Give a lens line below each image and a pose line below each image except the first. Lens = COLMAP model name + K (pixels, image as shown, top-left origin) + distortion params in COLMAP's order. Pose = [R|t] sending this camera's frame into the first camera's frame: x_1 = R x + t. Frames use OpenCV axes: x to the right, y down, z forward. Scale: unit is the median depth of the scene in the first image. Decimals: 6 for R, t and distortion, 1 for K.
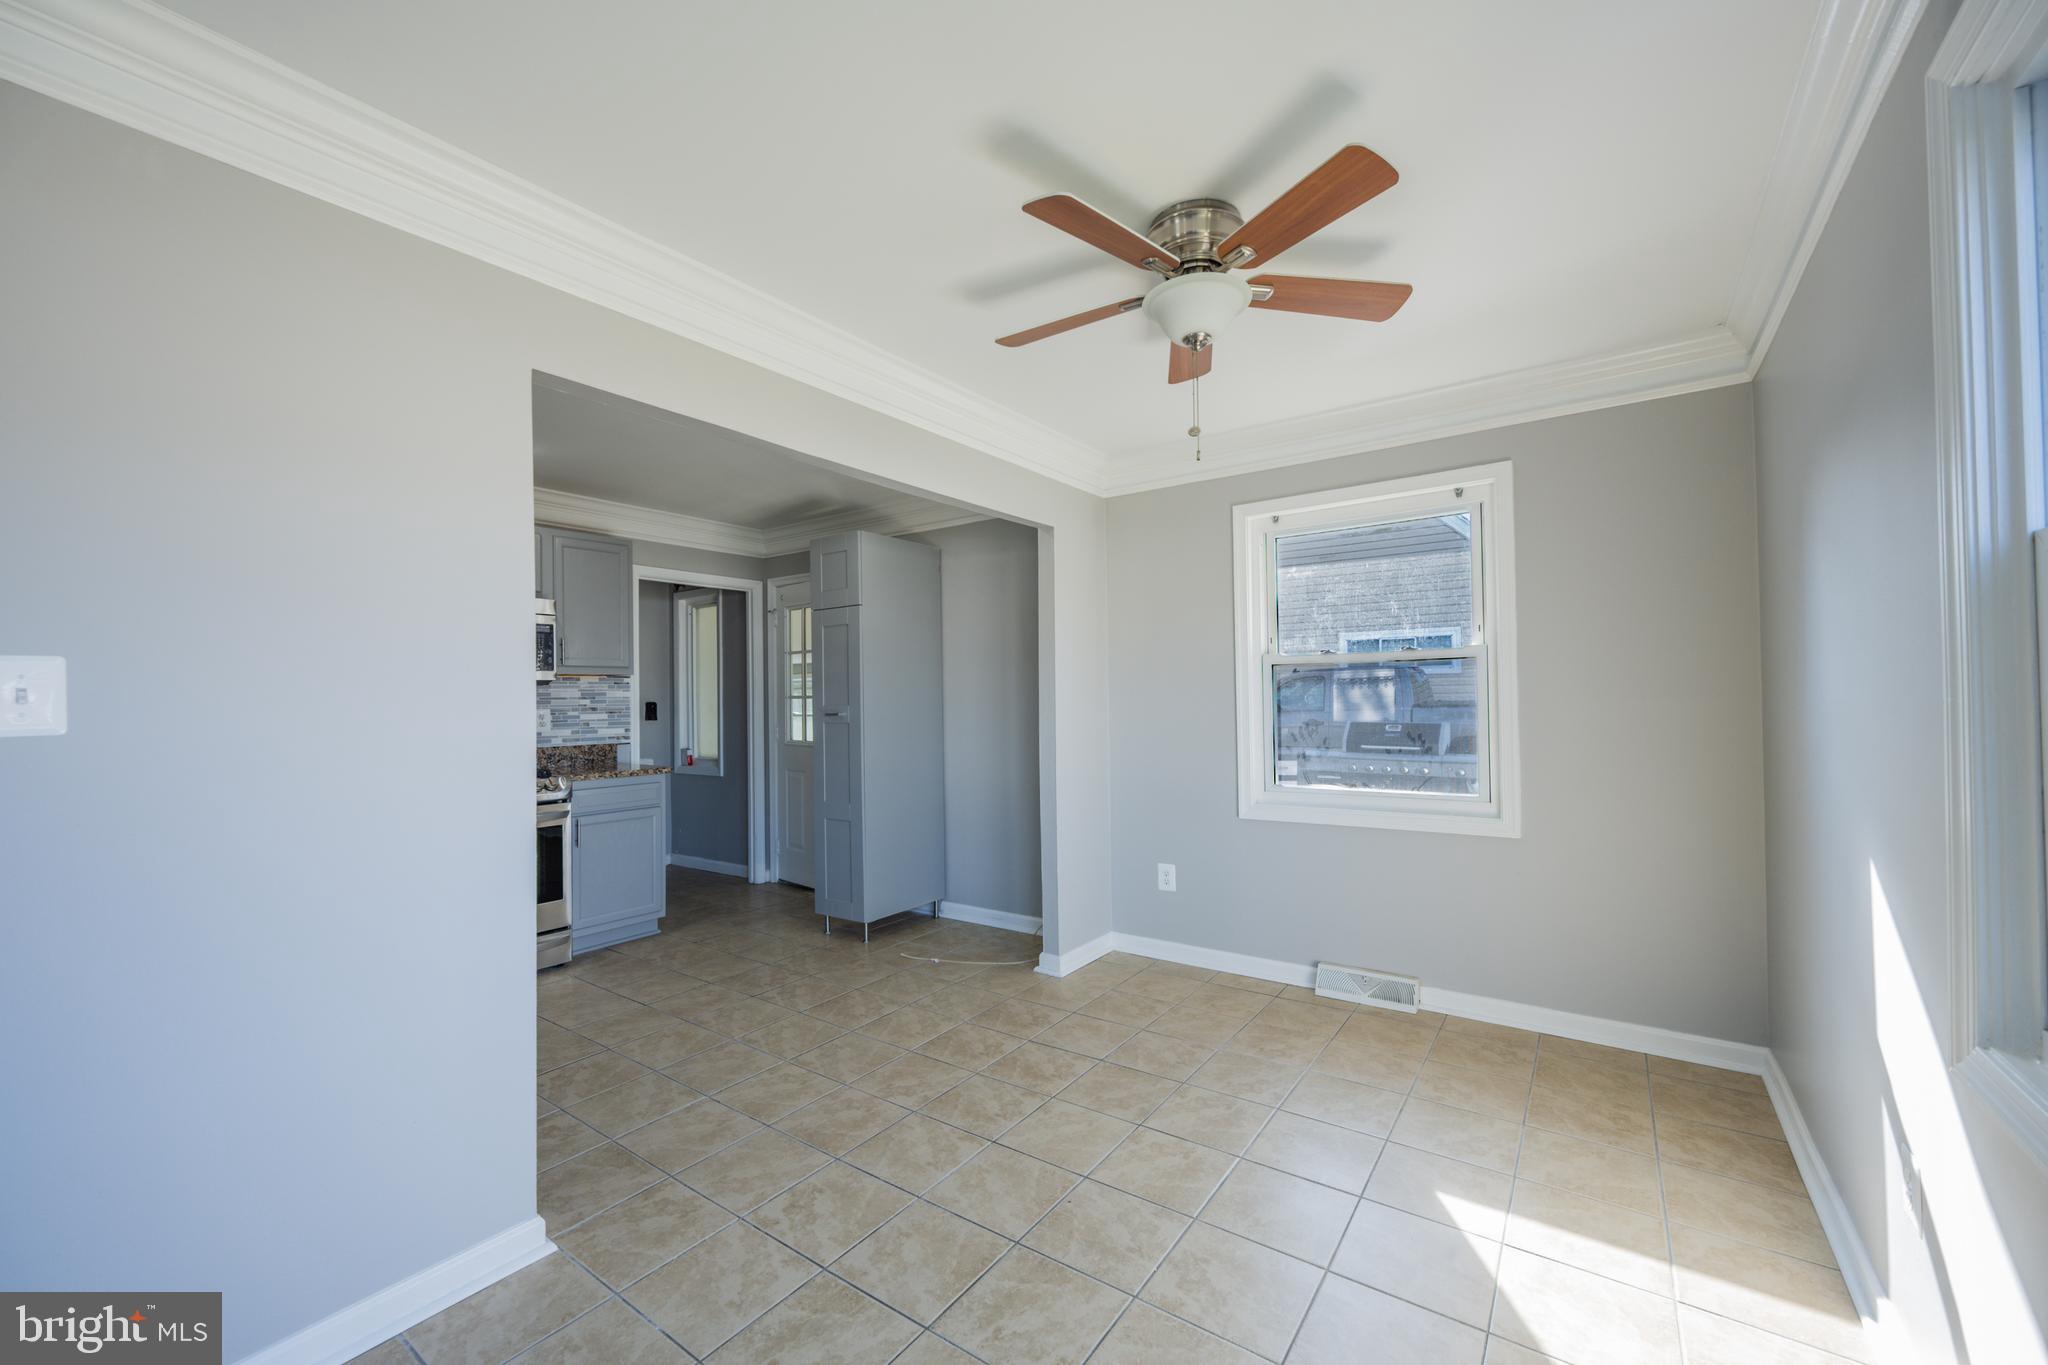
lens RADIAL K [[805.1, 0, 1022.6], [0, 805.1, 687.7], [0, 0, 1]] dist [-0.000885, 0.000028]
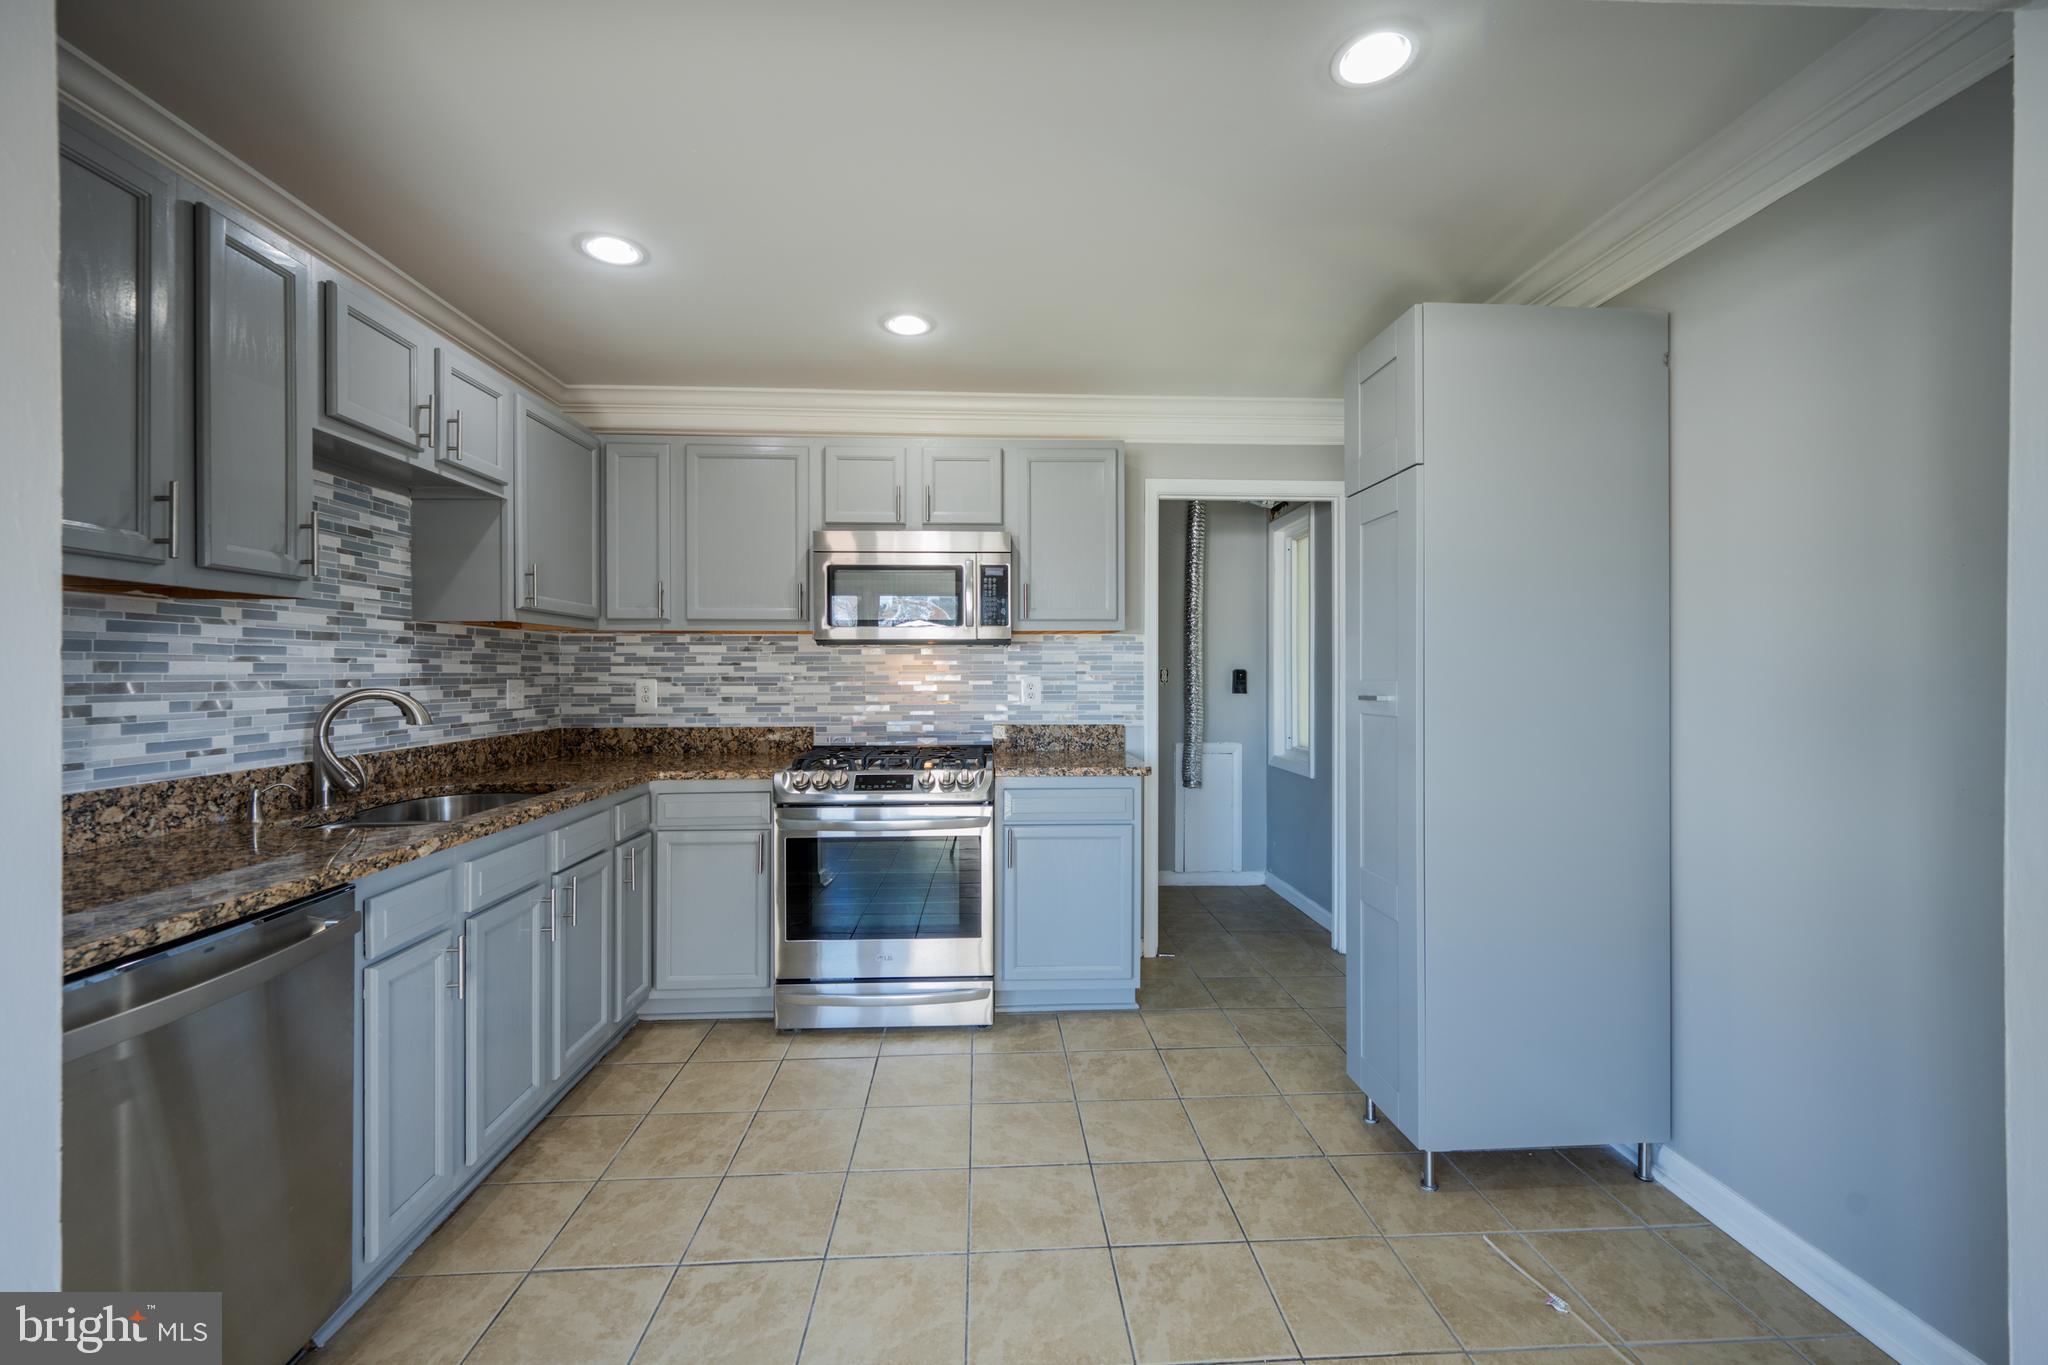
lens RADIAL K [[814.5, 0, 1021.6], [0, 814.5, 672.1], [0, 0, 1]] dist [-0.001092, -0.000150]
pose [[0.622507, 0.013037, -0.782506, 0.029286], [0.003589, 0.999803, 0.019512, 0.008255], [0.782606, -0.014954, 0.622337, 0.629260]]
